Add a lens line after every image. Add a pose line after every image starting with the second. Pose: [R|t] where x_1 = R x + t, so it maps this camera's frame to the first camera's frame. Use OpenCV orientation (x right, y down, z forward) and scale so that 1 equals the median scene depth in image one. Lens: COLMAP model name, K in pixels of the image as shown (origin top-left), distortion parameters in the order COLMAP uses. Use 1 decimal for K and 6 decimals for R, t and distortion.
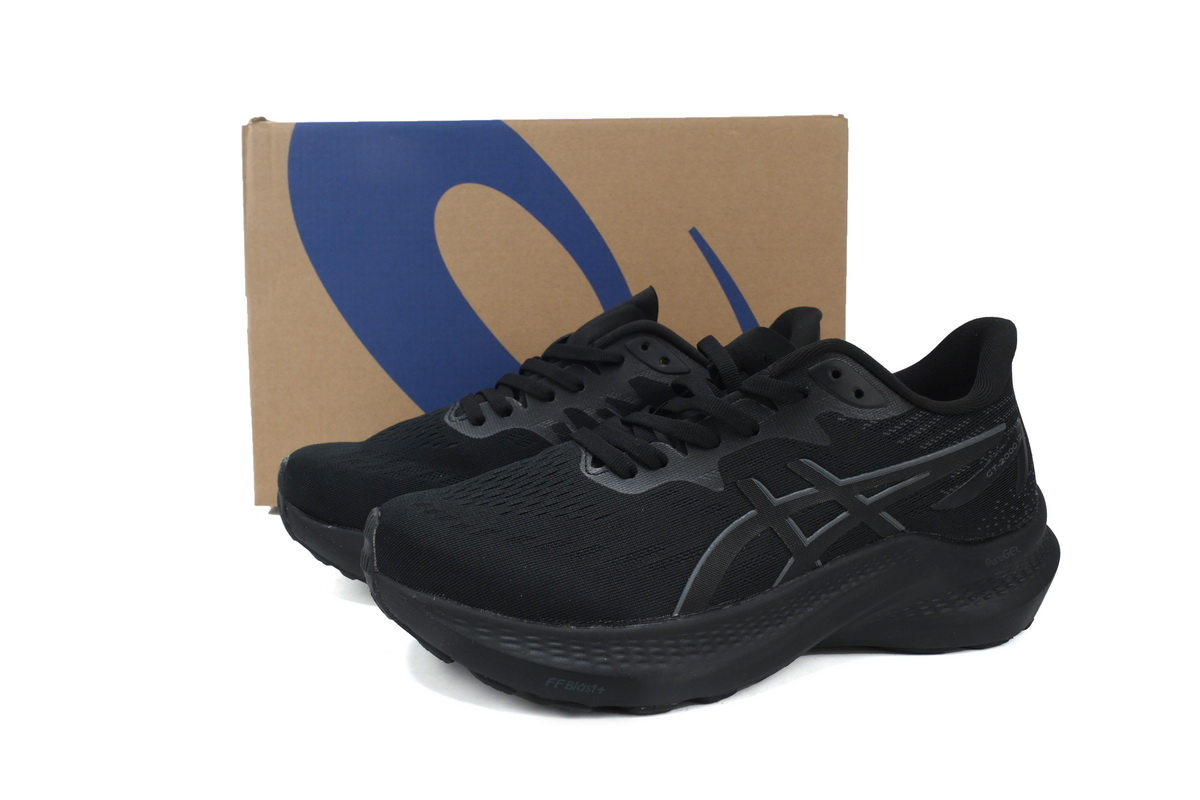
lens RADIAL K [[953.8, 0, 600.0], [0, 953.8, 400.0], [0, 0, 1]] dist [-0.005042, 0.001647]
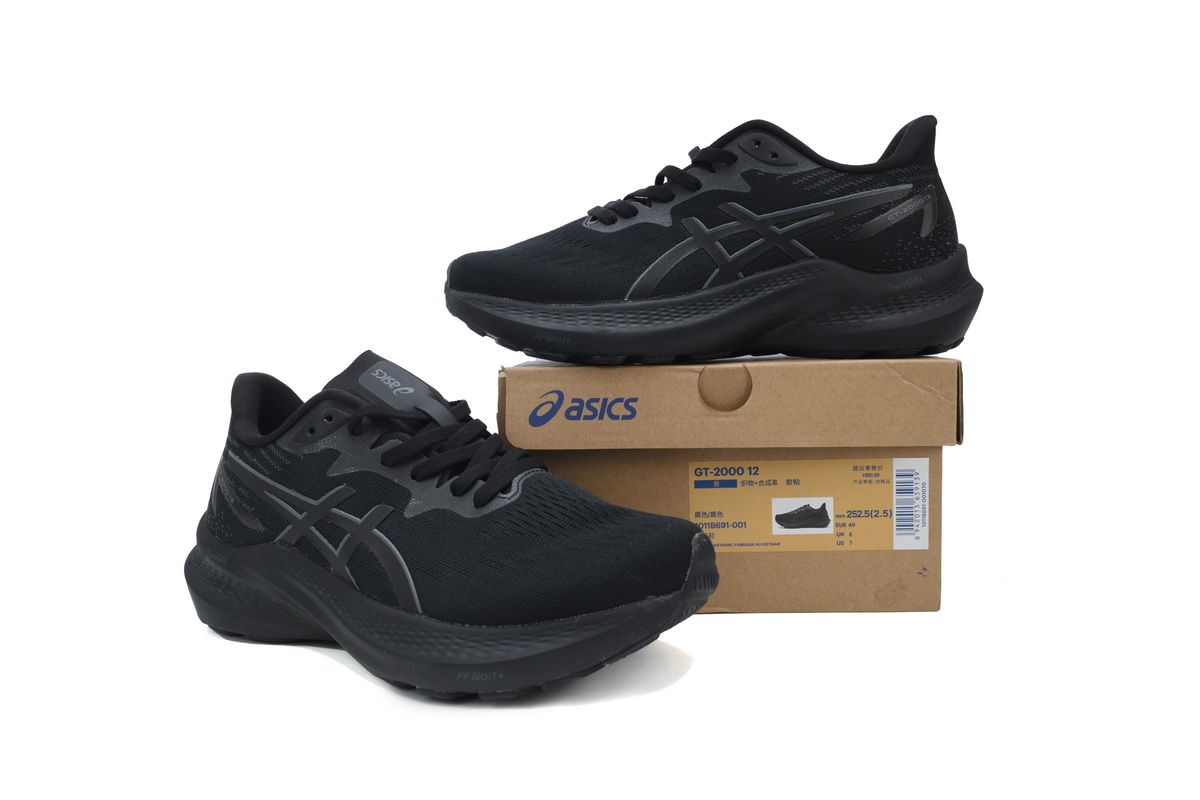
lens RADIAL K [[953.8, 0, 600.0], [0, 953.8, 400.0], [0, 0, 1]] dist [-0.005042, 0.001647]
pose [[0.964031, -0.012337, -0.265504, 0.393528], [0.006428, 0.999712, -0.023114, 0.379459], [0.265712, 0.020576, 0.963833, -0.386299]]
